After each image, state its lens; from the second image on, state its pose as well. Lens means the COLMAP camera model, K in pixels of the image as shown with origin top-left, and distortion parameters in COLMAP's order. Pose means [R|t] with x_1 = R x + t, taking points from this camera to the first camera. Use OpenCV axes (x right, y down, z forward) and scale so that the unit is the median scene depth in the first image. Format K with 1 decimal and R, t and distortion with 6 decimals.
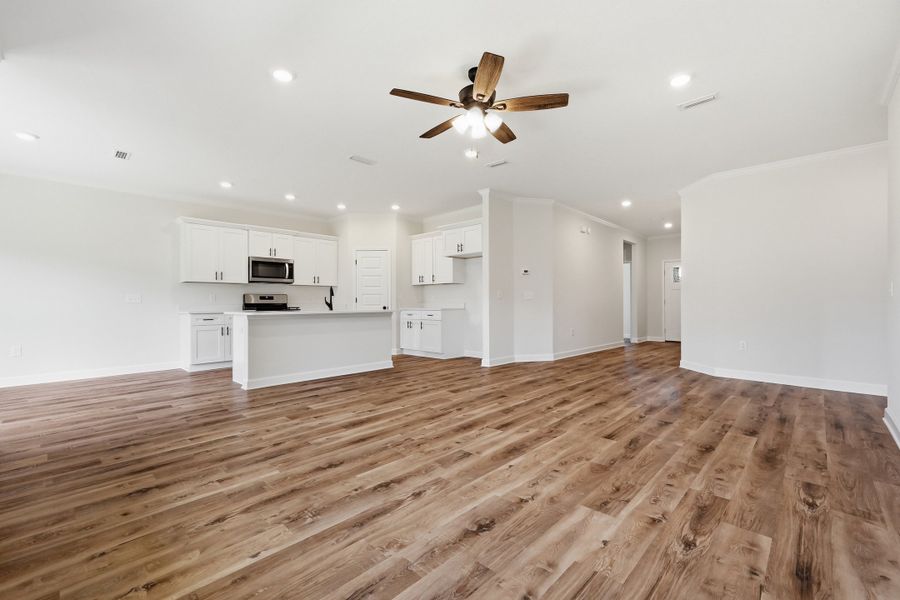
lens RADIAL K [[386.6, 0, 450.0], [0, 386.6, 300.0], [0, 0, 1]] dist [-0.002796, 0.000587]
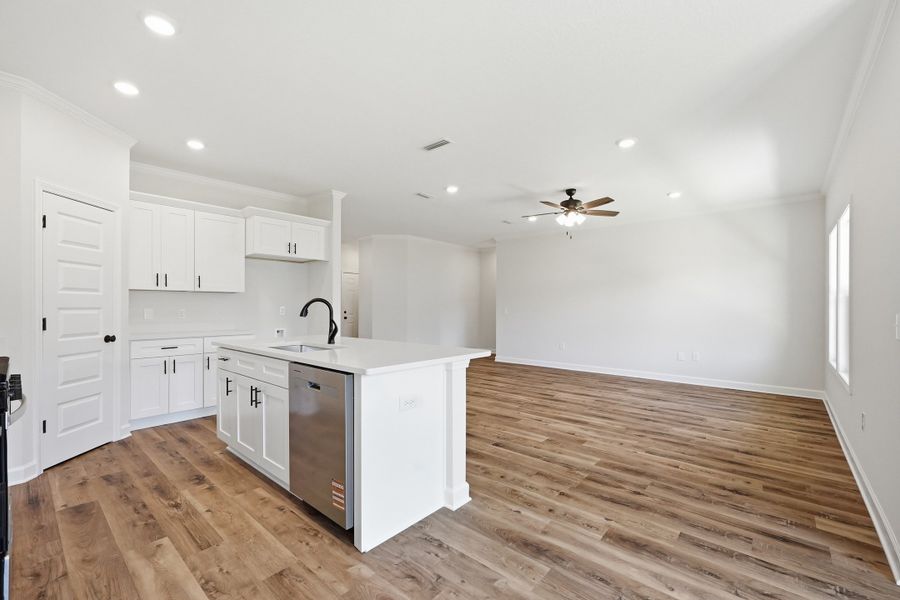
lens RADIAL K [[382.5, 0, 450.0], [0, 382.5, 300.0], [0, 0, 1]] dist [-0.005889, 0.000563]
pose [[-0.051001, 0.021790, 0.998461, -1.715338], [-0.012085, 0.999675, -0.022433, -0.049070], [-0.998625, -0.013210, -0.050721, 1.717939]]
